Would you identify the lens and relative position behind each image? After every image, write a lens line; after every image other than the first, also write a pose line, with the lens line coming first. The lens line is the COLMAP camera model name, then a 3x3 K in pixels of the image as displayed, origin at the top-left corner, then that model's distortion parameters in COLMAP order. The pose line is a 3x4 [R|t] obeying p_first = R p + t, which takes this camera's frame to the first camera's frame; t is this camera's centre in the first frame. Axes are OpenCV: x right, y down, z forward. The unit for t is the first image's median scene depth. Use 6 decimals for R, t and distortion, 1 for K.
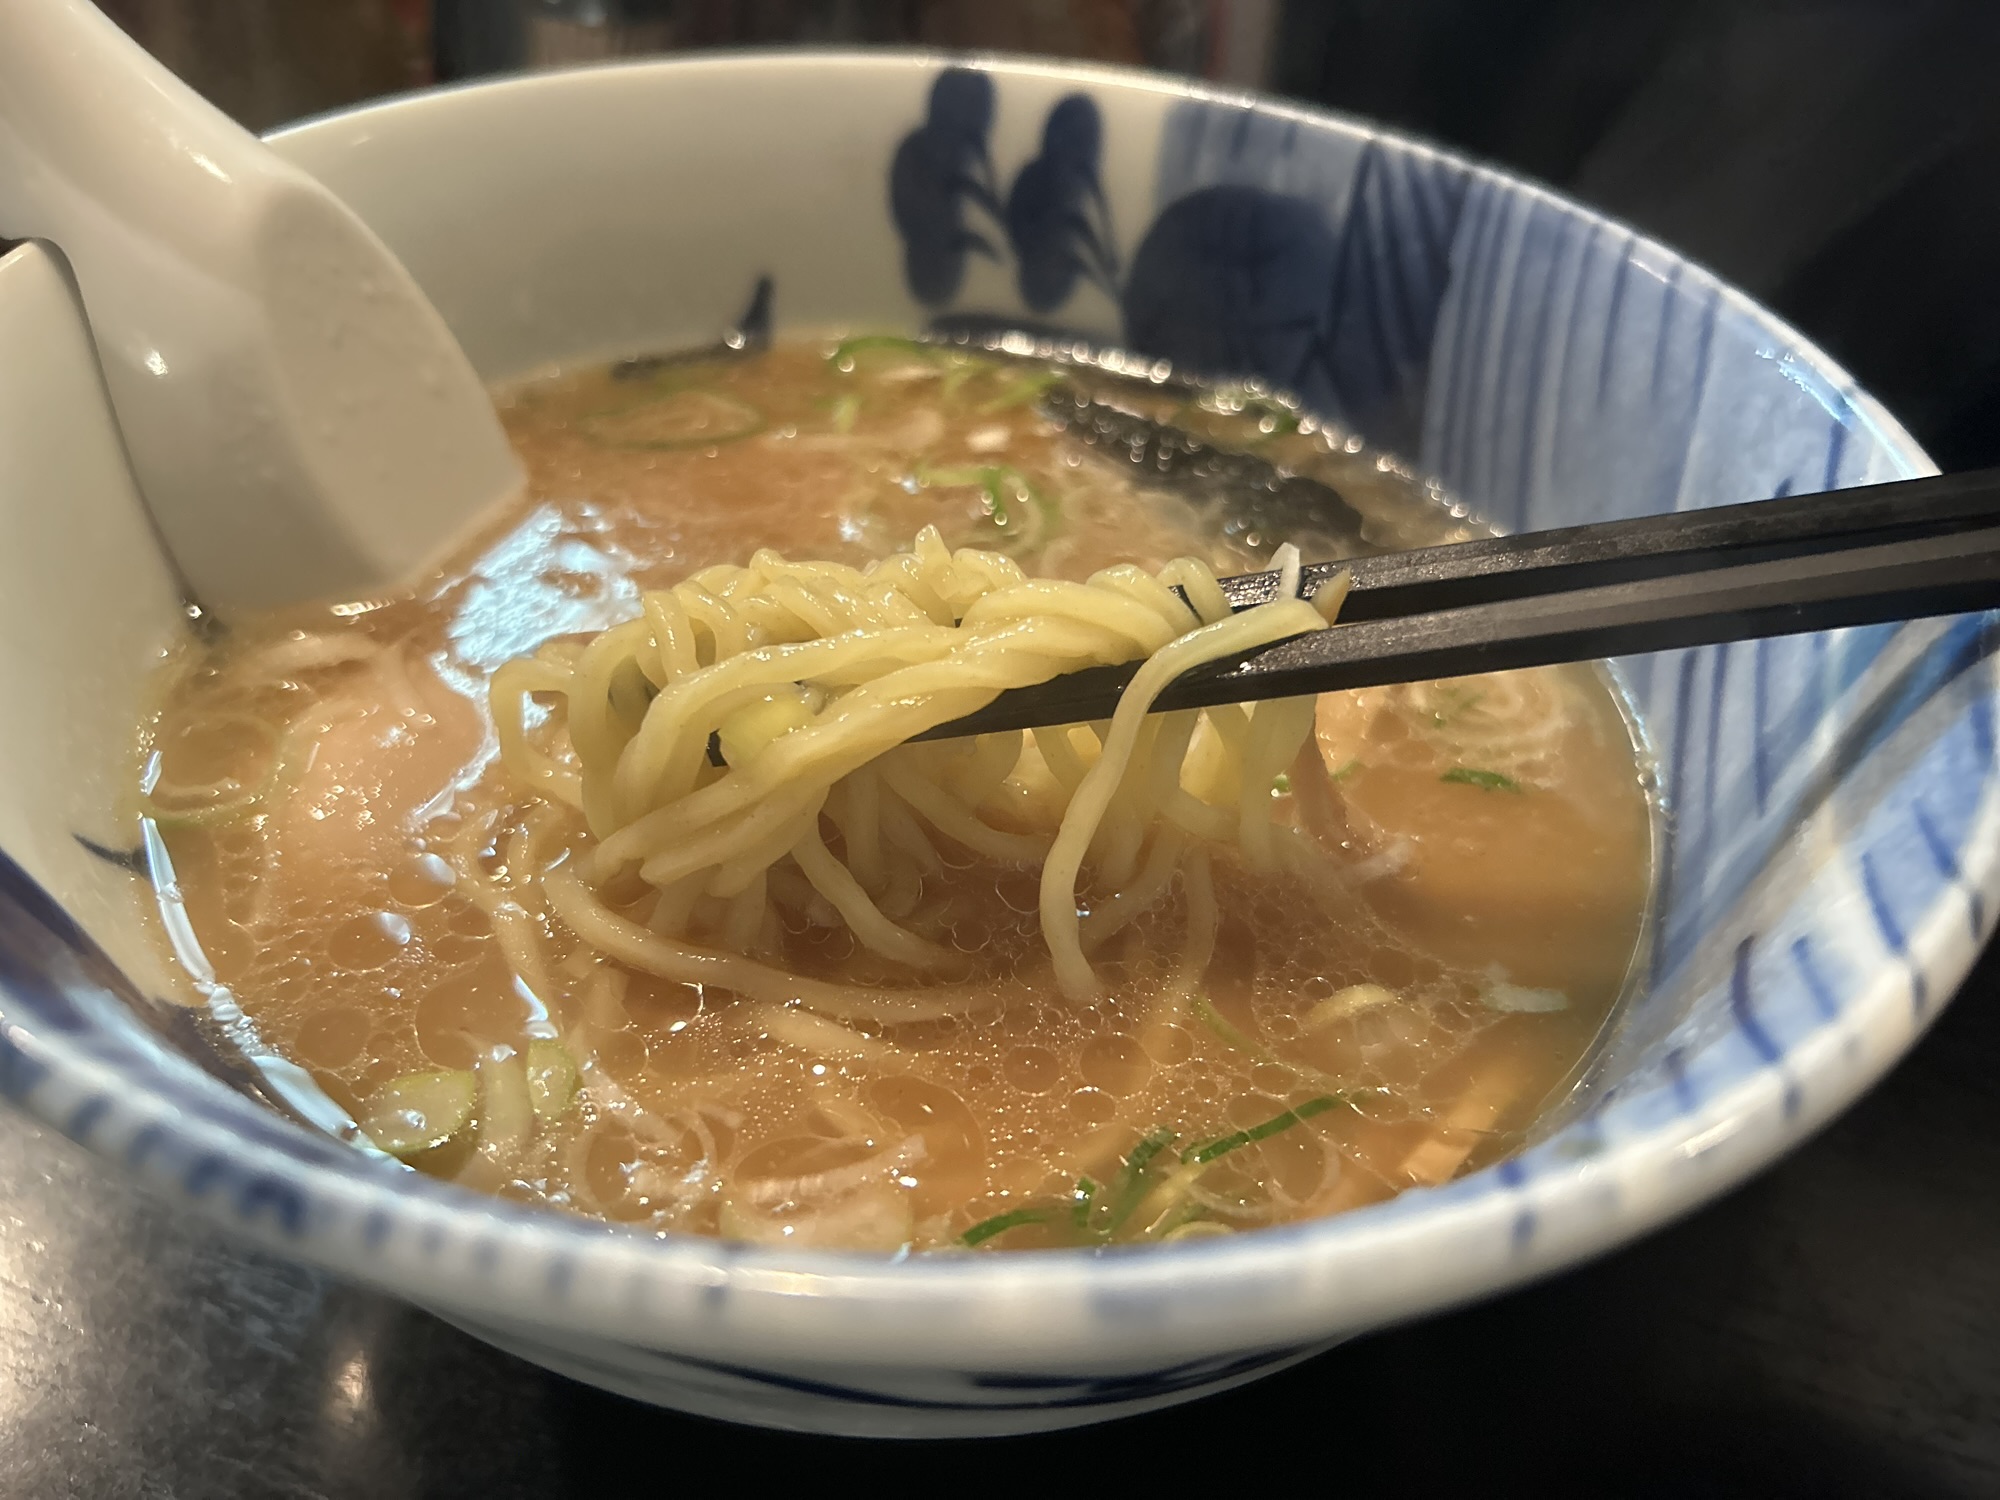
lens RADIAL K [[1586.1, 0, 1000.0], [0, 1586.1, 750.0], [0, 0, 1]] dist [0.004994, 0.001582]
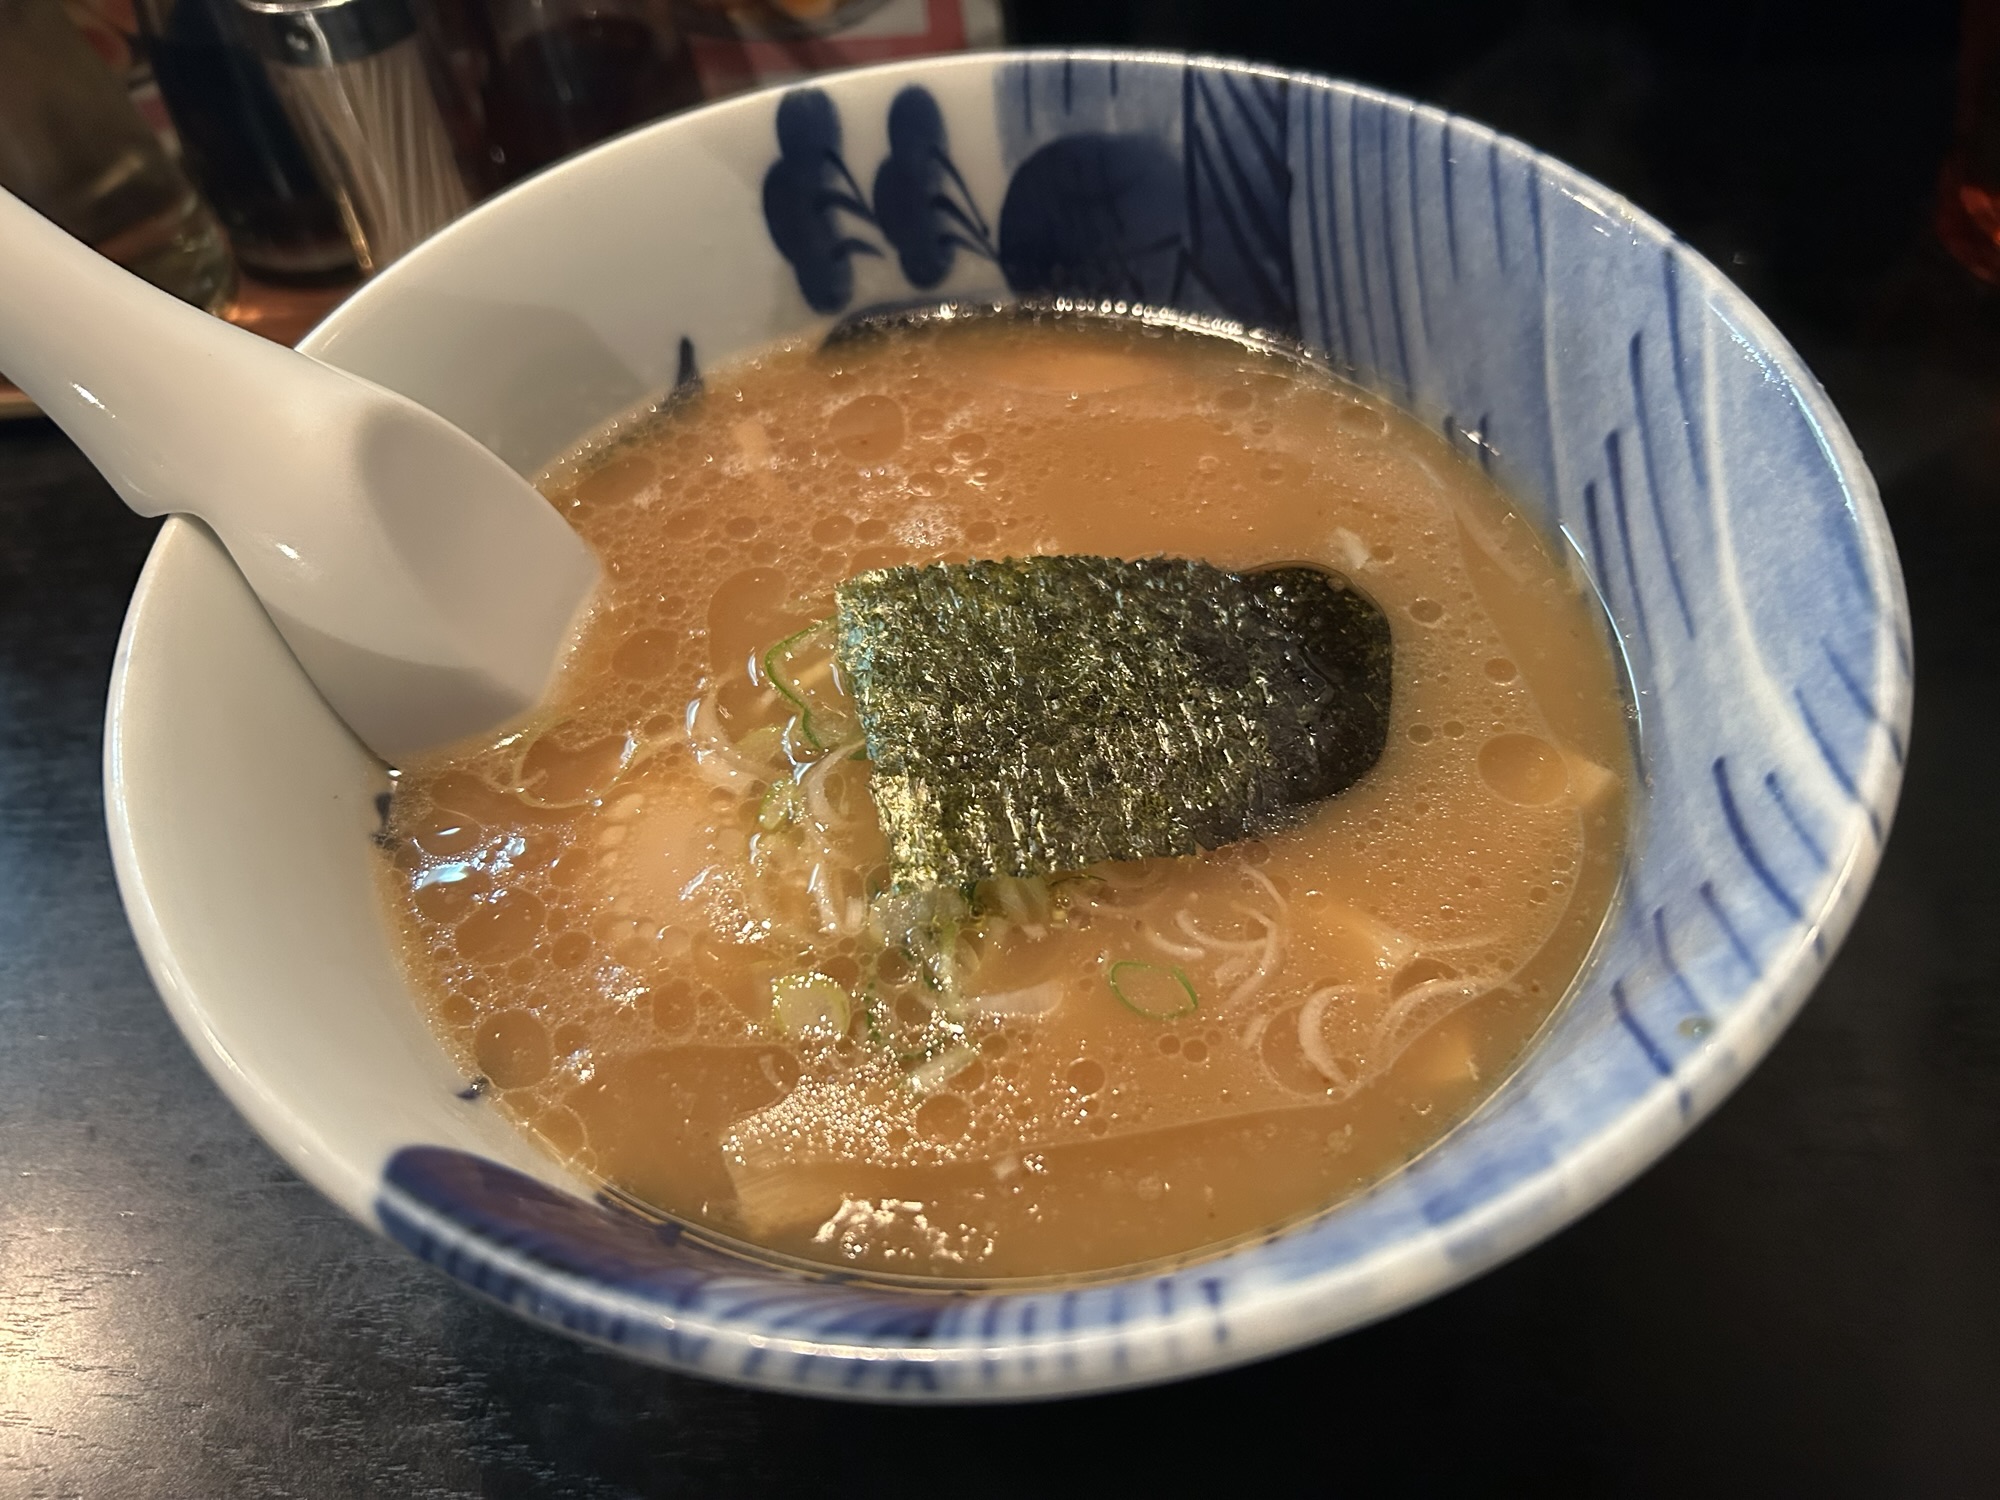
lens RADIAL K [[1586.1, 0, 1000.0], [0, 1586.1, 750.0], [0, 0, 1]] dist [0.004994, 0.001582]
pose [[0.950287, -0.303820, 0.068175, -0.114747], [0.288097, 0.940974, 0.177674, -0.187181], [-0.118132, -0.149200, 0.981725, -0.137208]]
